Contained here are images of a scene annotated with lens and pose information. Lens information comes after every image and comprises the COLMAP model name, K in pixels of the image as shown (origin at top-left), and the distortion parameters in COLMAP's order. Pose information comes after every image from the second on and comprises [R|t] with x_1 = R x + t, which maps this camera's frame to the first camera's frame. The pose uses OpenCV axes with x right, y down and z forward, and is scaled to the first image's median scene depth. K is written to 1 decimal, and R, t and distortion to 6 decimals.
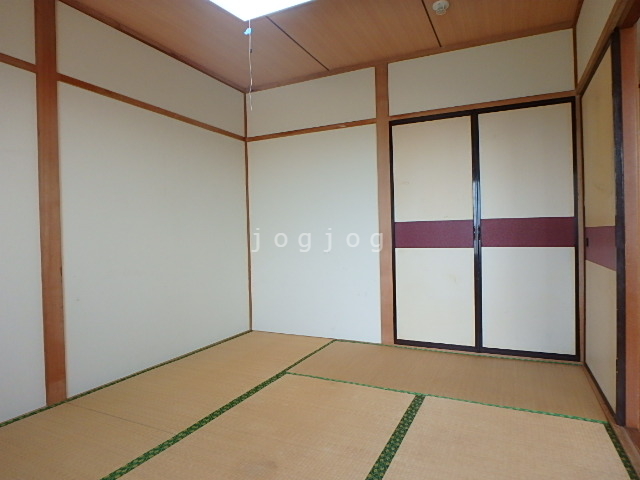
lens RADIAL K [[400.9, 0, 322.2], [0, 400.9, 240.7], [0, 0, 1]] dist [-0.007344, -0.001041]
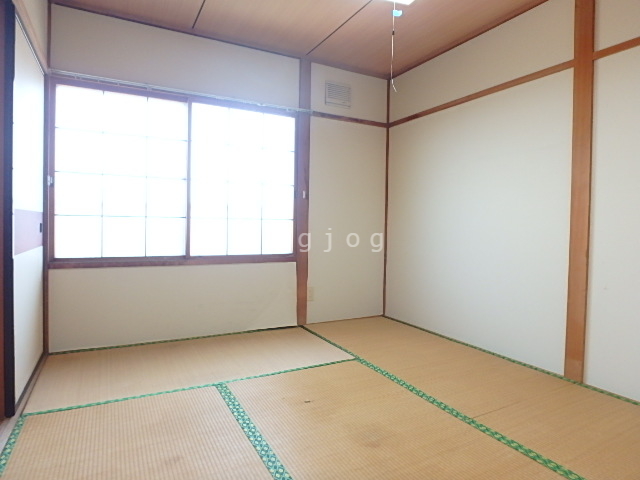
lens RADIAL K [[400.9, 0, 325.6], [0, 400.9, 236.5], [0, 0, 1]] dist [-0.007344, -0.001041]
pose [[-0.585943, 0.034061, -0.809636, 0.545525], [-0.009068, 0.998778, 0.048580, -0.012111], [0.810302, 0.035807, -0.584918, 1.080683]]
